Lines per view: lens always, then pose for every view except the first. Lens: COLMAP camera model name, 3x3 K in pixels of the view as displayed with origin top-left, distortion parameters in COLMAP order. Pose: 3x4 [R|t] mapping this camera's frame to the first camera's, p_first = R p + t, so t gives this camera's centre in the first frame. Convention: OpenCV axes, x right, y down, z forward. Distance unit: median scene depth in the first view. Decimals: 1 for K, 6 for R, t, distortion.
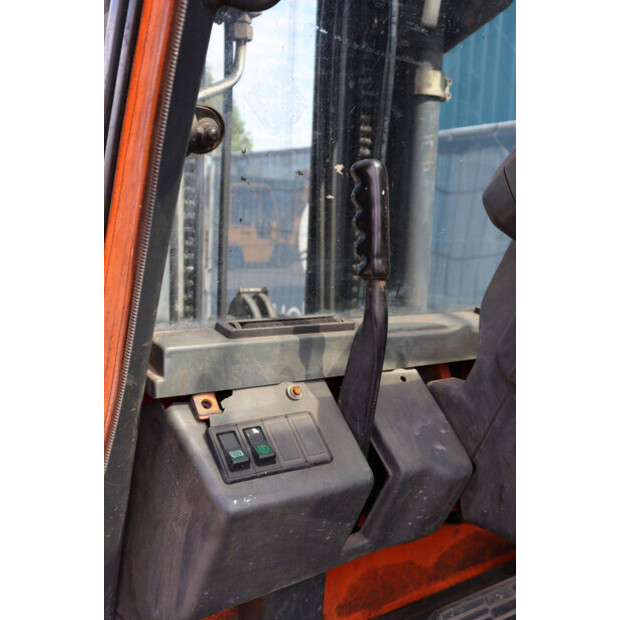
lens RADIAL K [[653.7, 0, 322.6], [0, 653.7, 310.3], [0, 0, 1]] dist [-0.082060, 0.160952]
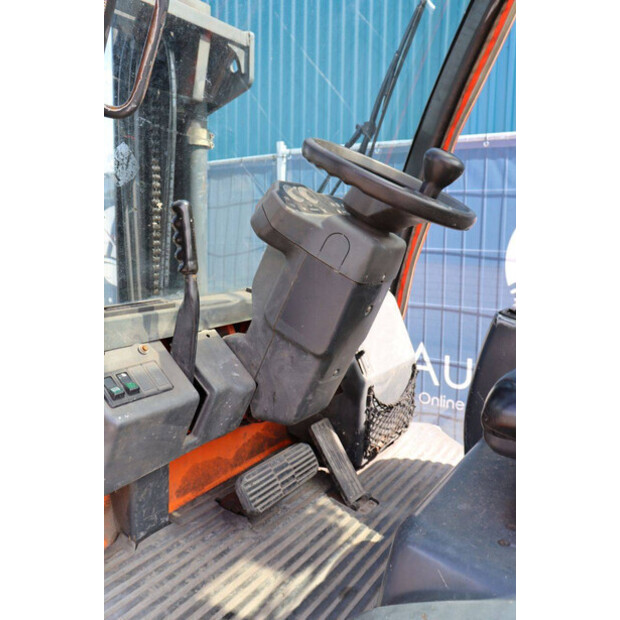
lens RADIAL K [[540.7, 0, 310.0], [0, 540.7, 310.0], [0, 0, 1]] dist [-0.149179, 0.131914]
pose [[0.923743, -0.083752, 0.373745, -0.136204], [0.075213, 0.996466, 0.037401, 0.012972], [-0.375556, -0.006438, 0.926777, -0.315564]]
